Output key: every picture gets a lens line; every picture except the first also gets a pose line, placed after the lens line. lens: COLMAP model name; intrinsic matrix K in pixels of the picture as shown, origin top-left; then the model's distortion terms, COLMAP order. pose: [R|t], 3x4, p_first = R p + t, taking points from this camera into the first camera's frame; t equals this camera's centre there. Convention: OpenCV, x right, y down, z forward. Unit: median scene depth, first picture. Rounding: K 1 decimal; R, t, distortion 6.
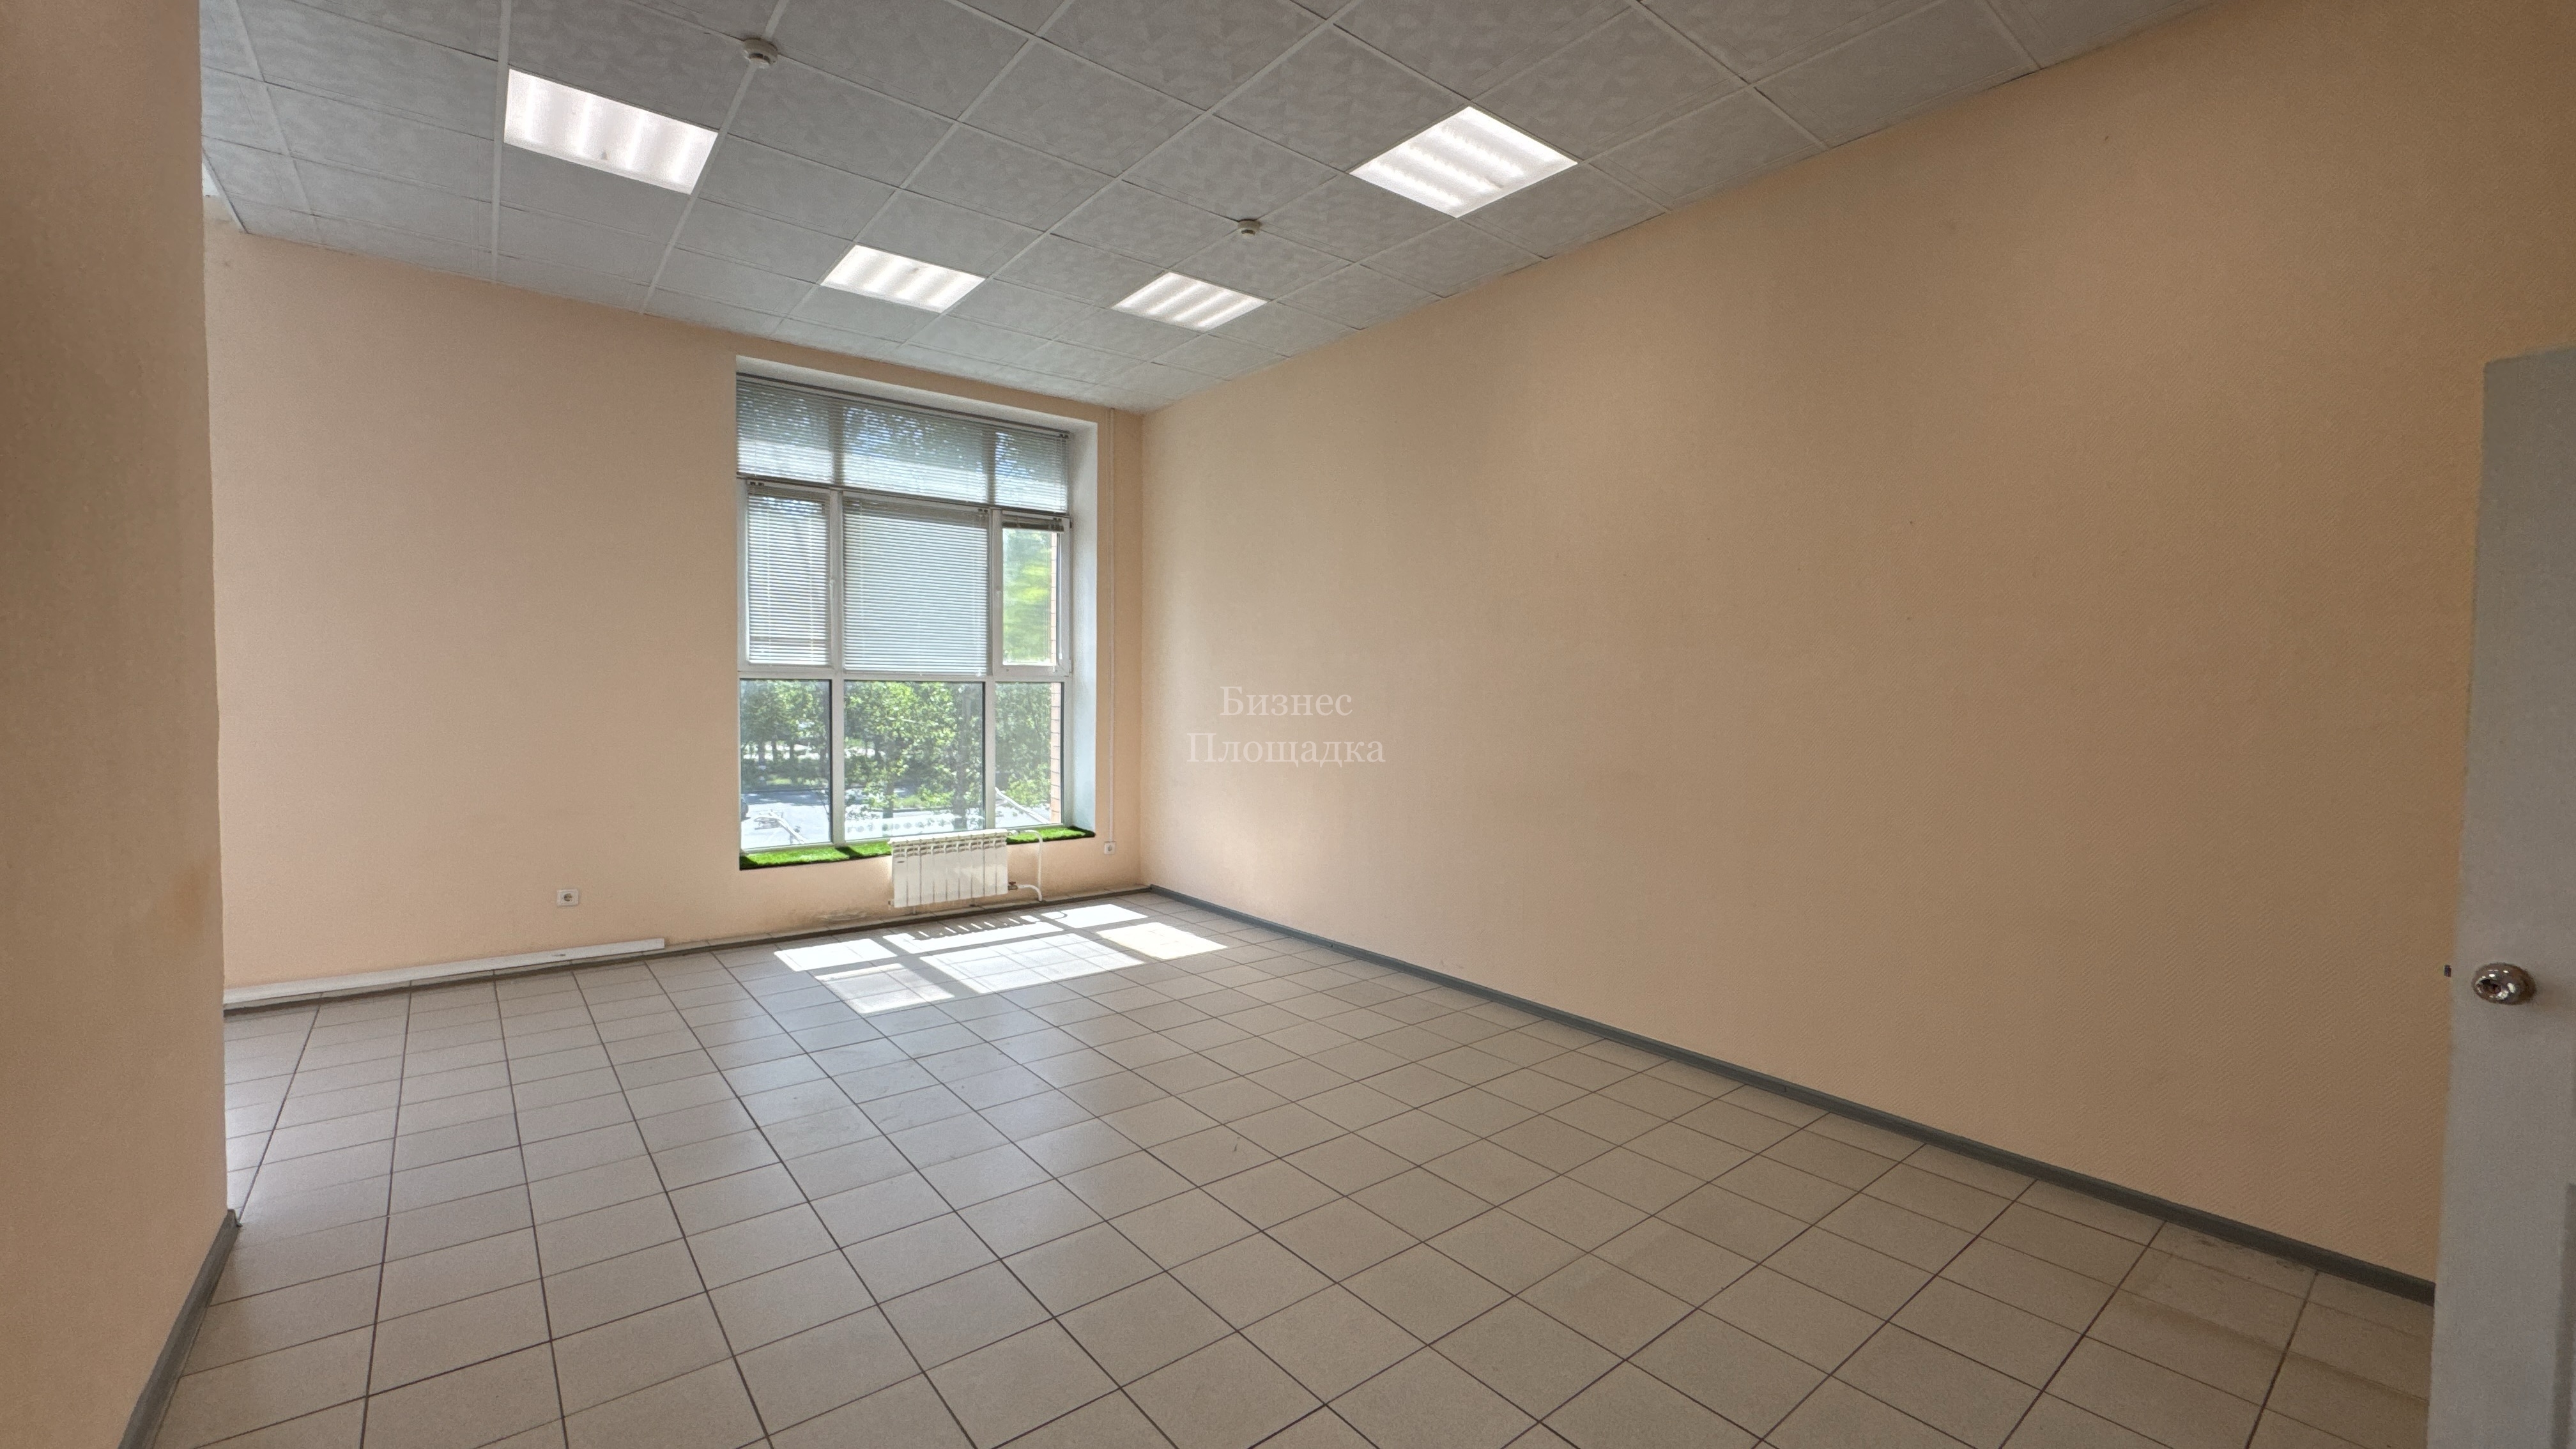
lens RADIAL K [[1027.9, 0, 1292.0], [0, 1027.9, 719.9], [0, 0, 1]] dist [-0.002414, 0.000710]
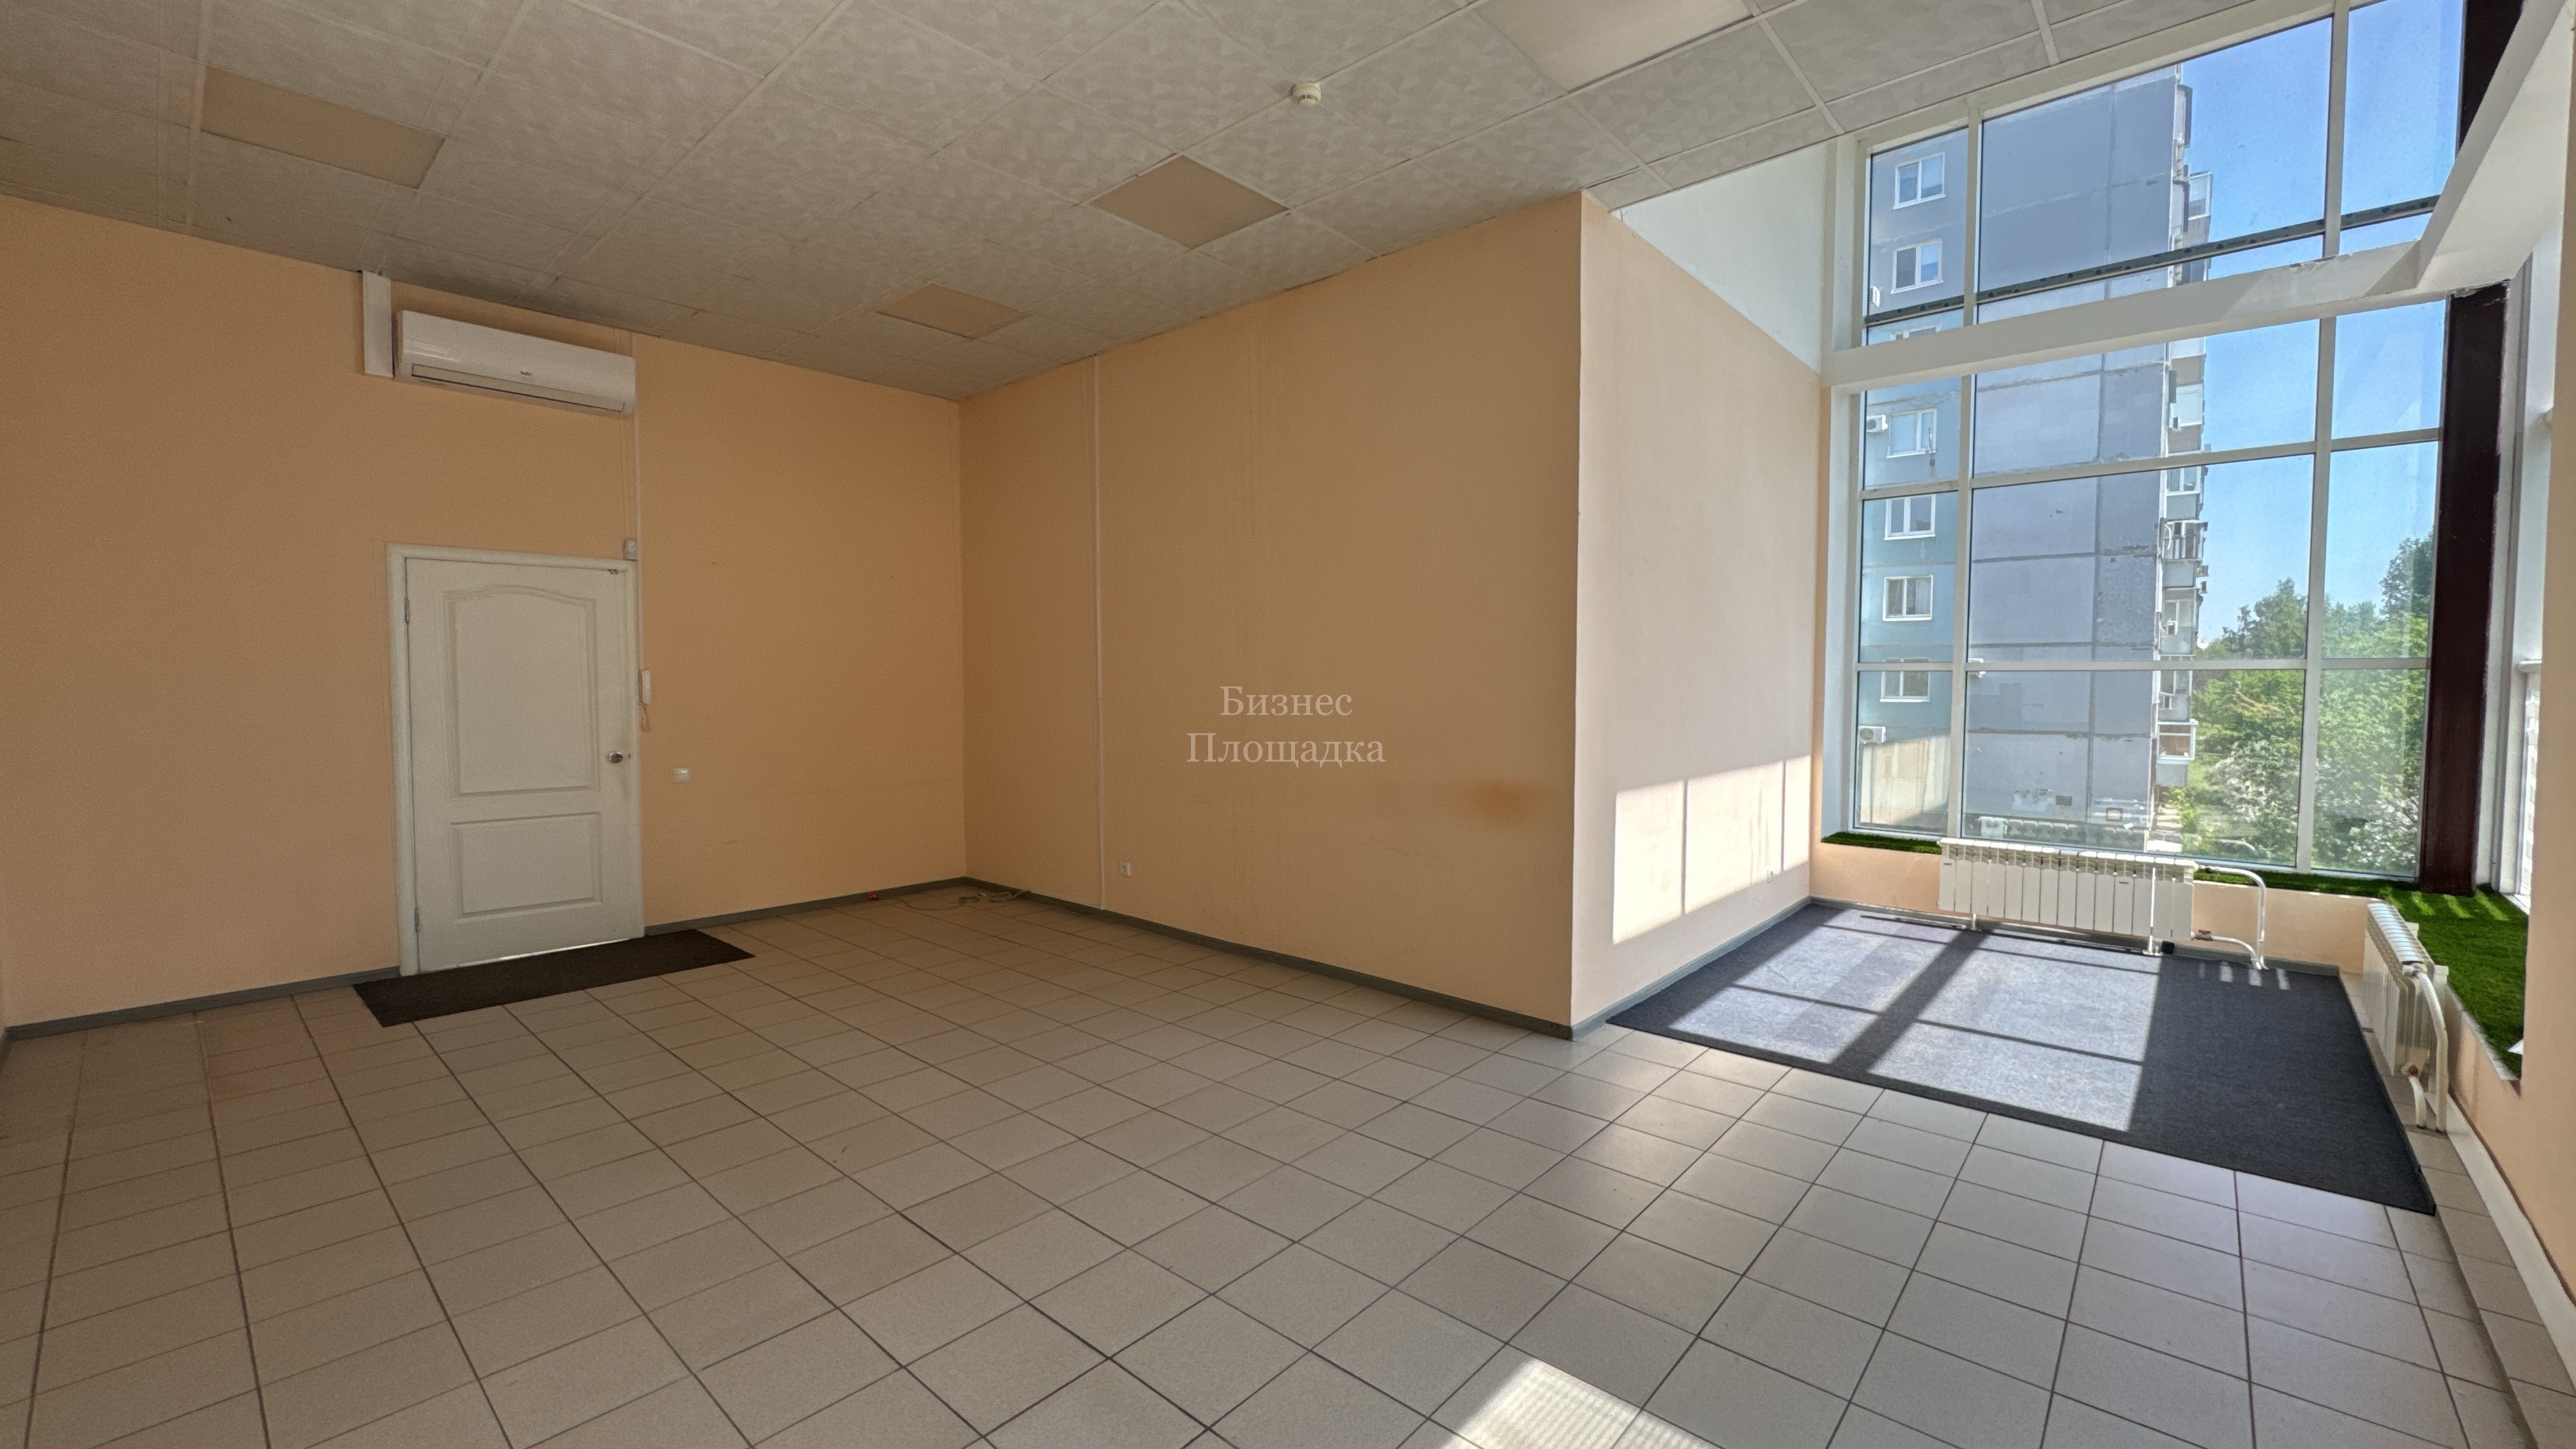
lens RADIAL K [[1027.9, 0, 1292.0], [0, 1027.9, 719.9], [0, 0, 1]] dist [-0.002414, 0.000710]
pose [[-0.988196, -0.008202, -0.152976, -0.167181], [-0.019931, 0.996962, 0.075293, -0.035997], [0.151894, 0.077453, -0.985357, 1.043372]]
